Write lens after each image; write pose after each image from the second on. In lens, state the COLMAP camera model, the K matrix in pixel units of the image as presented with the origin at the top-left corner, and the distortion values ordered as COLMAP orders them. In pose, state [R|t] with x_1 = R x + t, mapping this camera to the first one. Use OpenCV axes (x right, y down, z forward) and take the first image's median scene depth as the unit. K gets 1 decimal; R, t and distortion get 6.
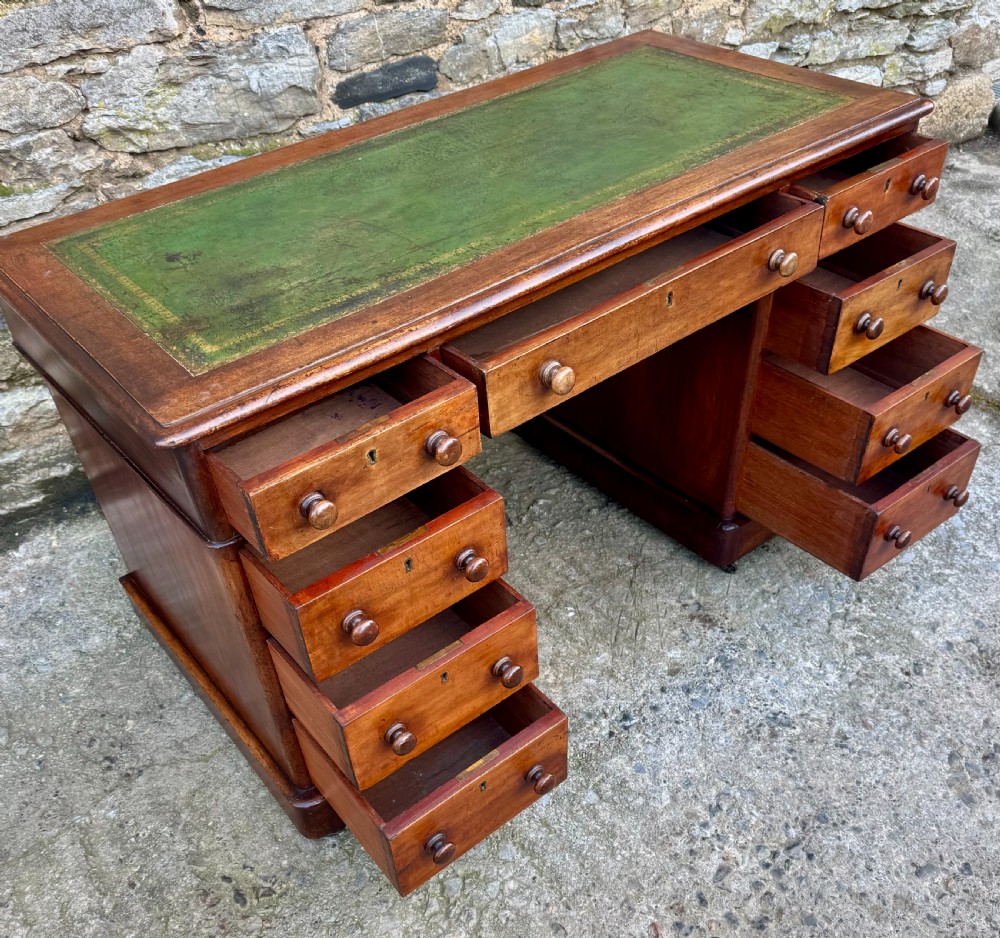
lens RADIAL K [[1013.6, 0, 480.8], [0, 1013.6, 595.1], [0, 0, 1]] dist [-0.006561, 0.000000]
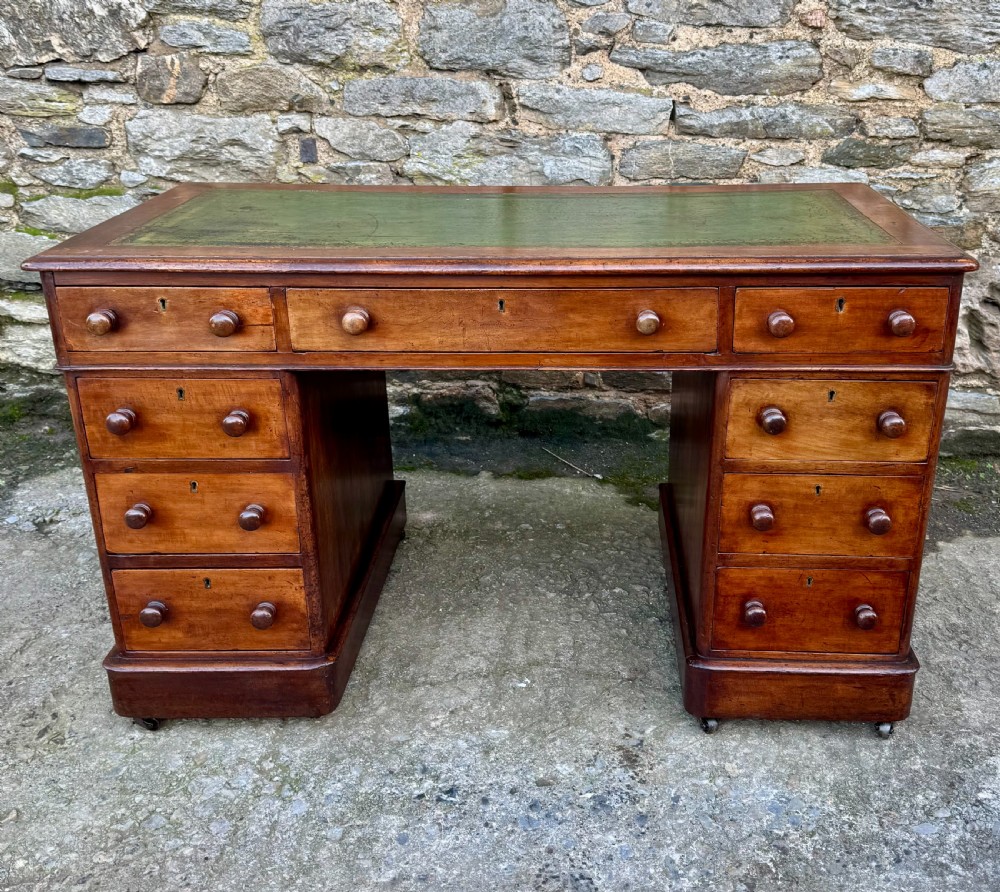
lens RADIAL K [[1065.6, 0, 572.7], [0, 1065.6, 355.5], [0, 0, 1]] dist [0.023345, 0.000000]
pose [[0.779213, 0.260200, -0.570196, 0.618379], [-0.464931, 0.850064, -0.247447, -0.018882], [0.420317, 0.457916, 0.783356, 0.129711]]
